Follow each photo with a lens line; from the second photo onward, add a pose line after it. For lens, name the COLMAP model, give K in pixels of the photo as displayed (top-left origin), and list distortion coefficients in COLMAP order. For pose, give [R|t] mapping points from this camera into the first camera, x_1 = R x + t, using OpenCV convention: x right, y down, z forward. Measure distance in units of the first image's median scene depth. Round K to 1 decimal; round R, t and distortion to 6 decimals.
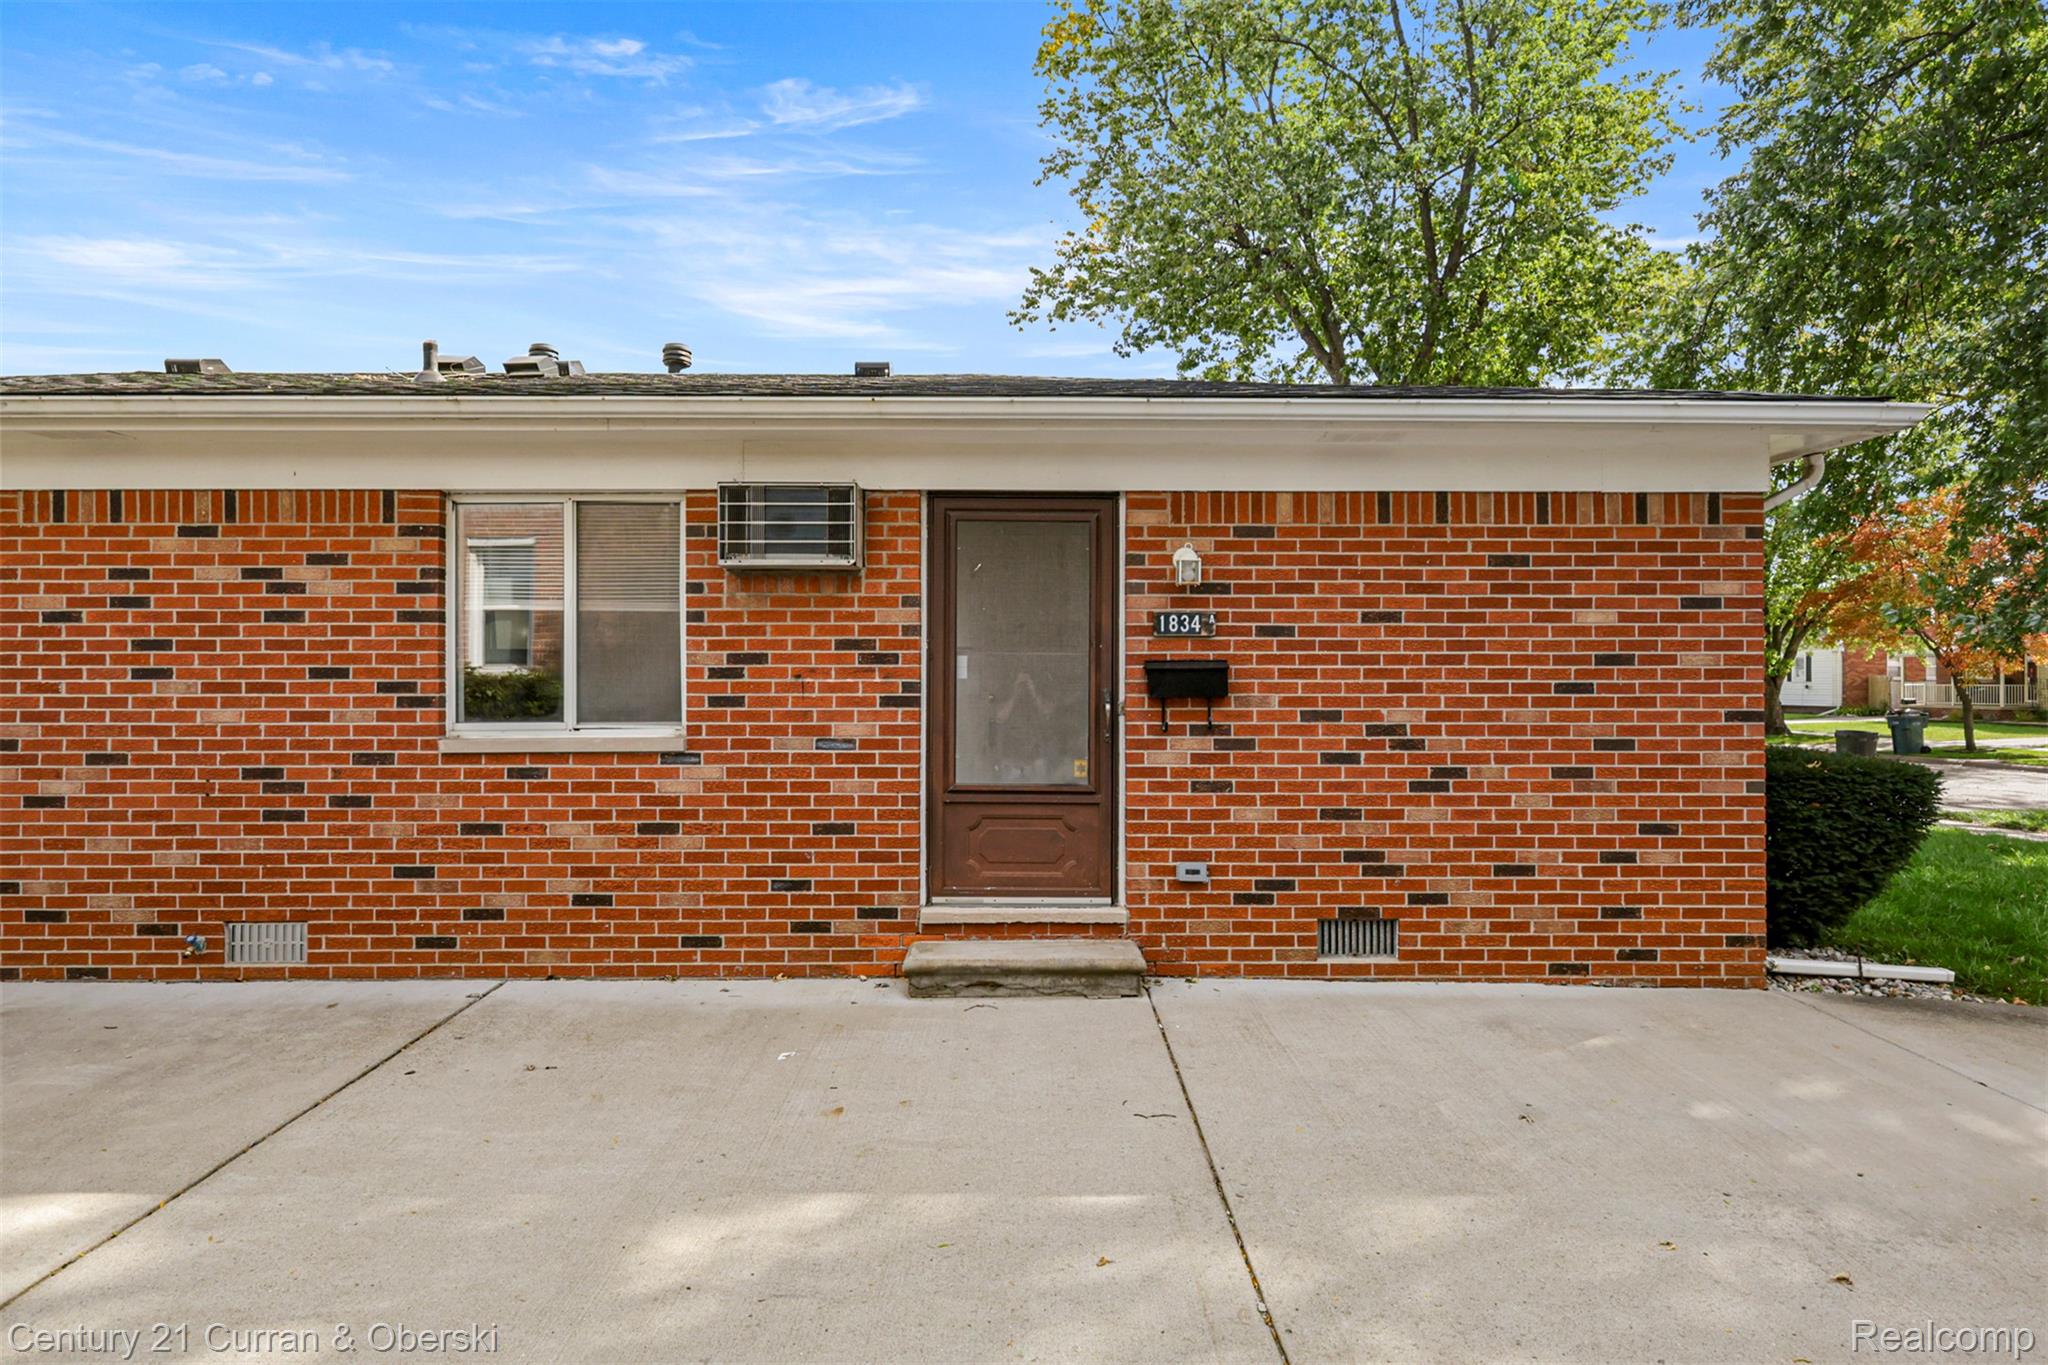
lens RADIAL K [[1040.0, 0, 1024.1], [0, 1040.0, 674.2], [0, 0, 1]] dist [0.003150, -0.000406]
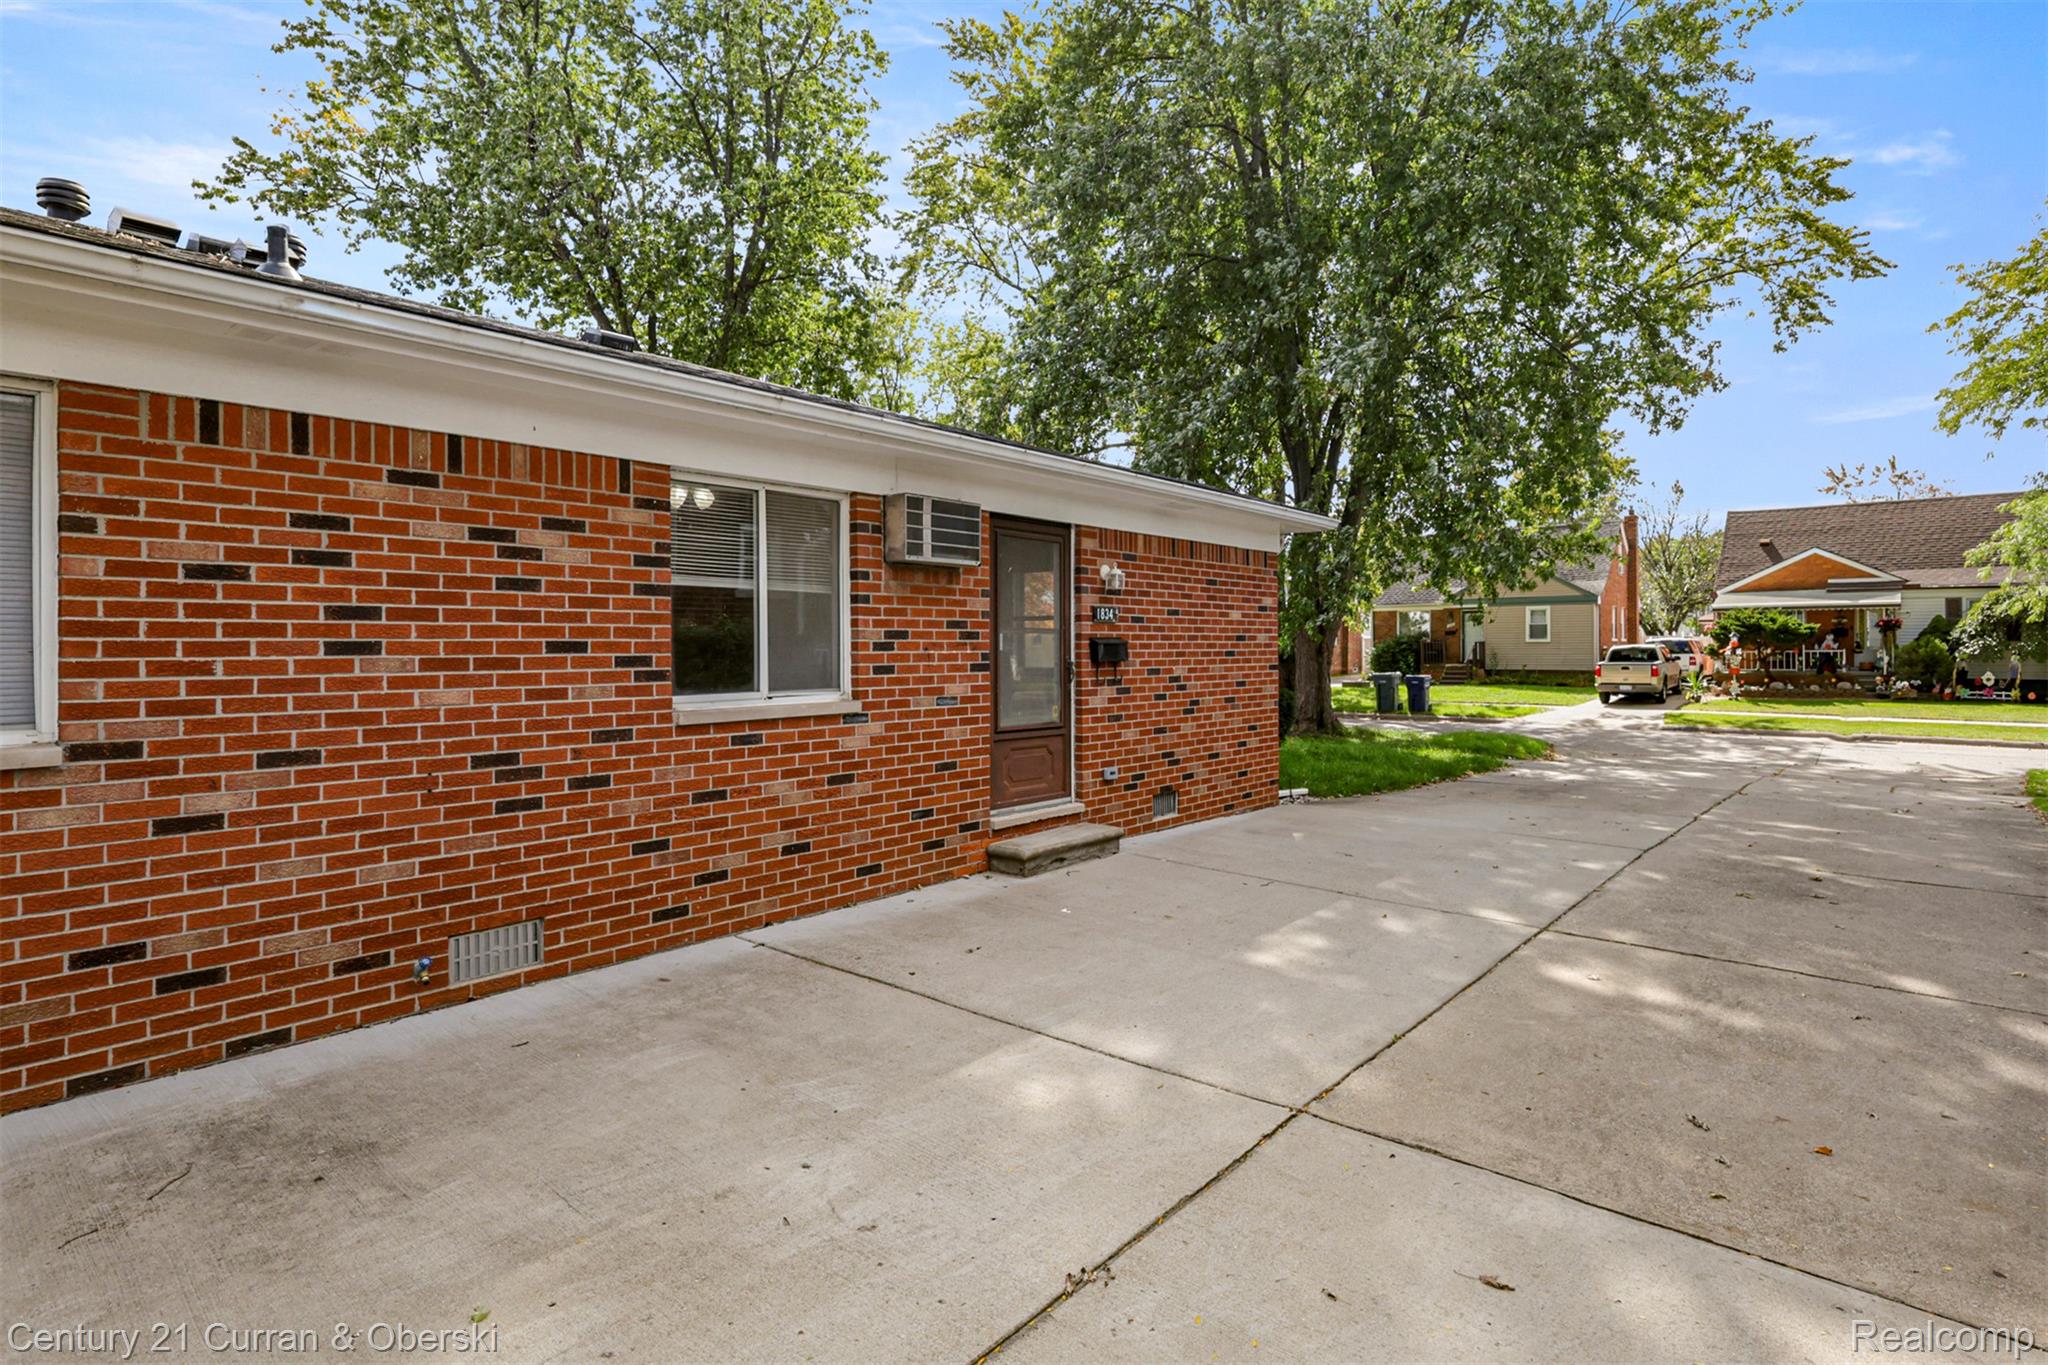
lens RADIAL K [[1056.2, 0, 1021.1], [0, 1056.2, 646.2], [0, 0, 1]] dist [0.001193, 0.000286]
pose [[0.648644, -0.001752, 0.761090, -1.124058], [0.000291, 0.999998, 0.002055, -0.003611], [-0.761092, -0.001112, 0.648643, 0.075573]]
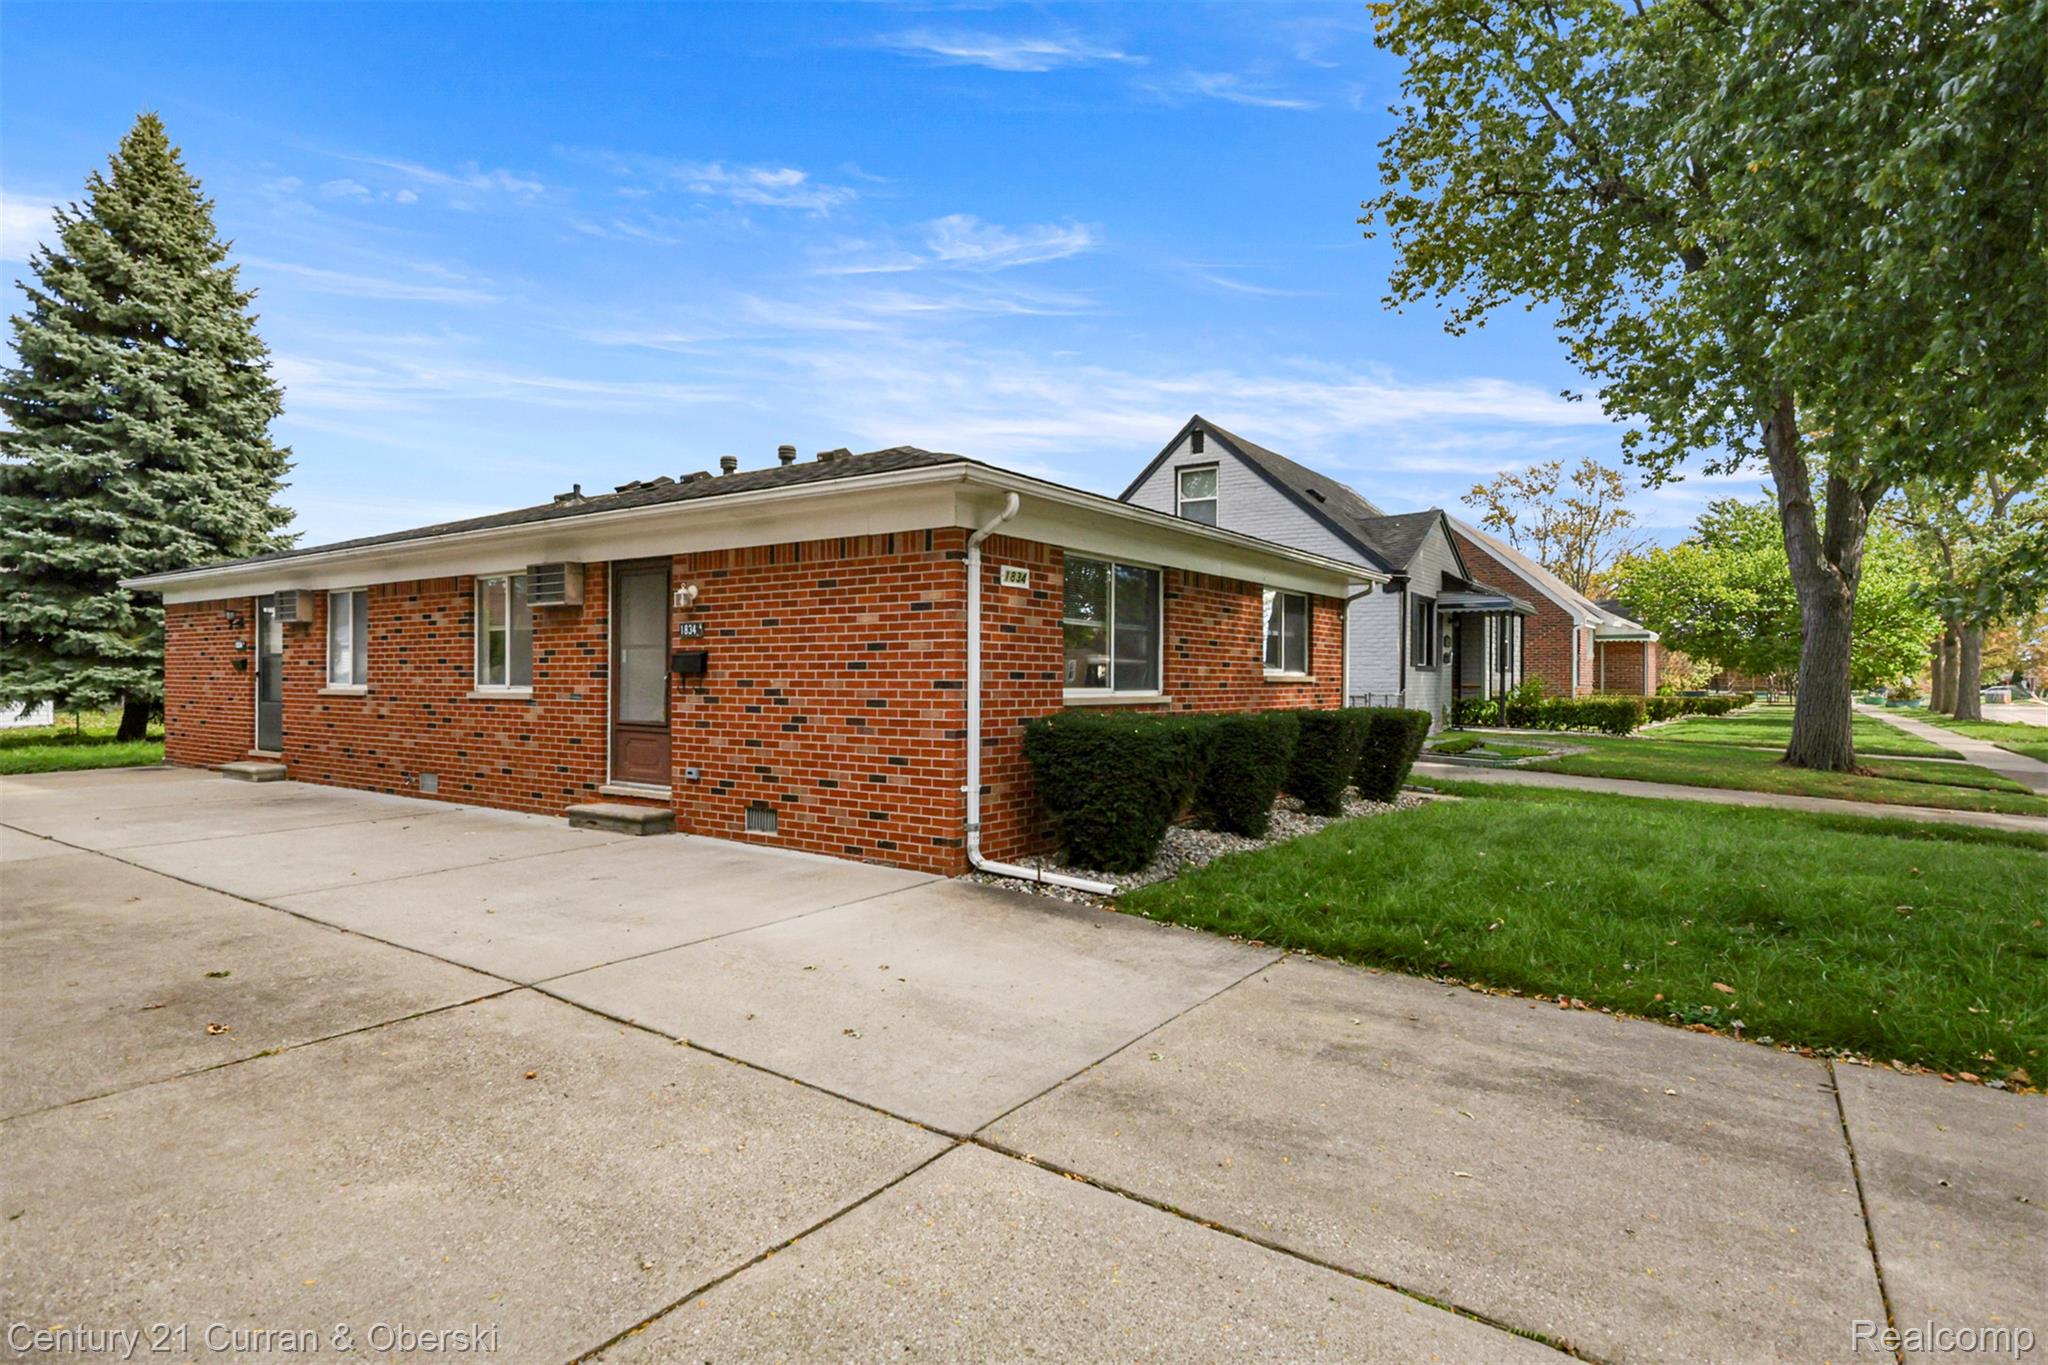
lens RADIAL K [[1064.7, 0, 1024.0], [0, 1064.7, 682.5], [0, 0, 1]] dist [-0.002425, 0.000063]
pose [[0.818564, 0.004311, -0.574399, 1.620068], [0.000724, 0.999963, 0.008536, 0.024740], [0.574415, -0.007403, 0.818531, -0.129131]]
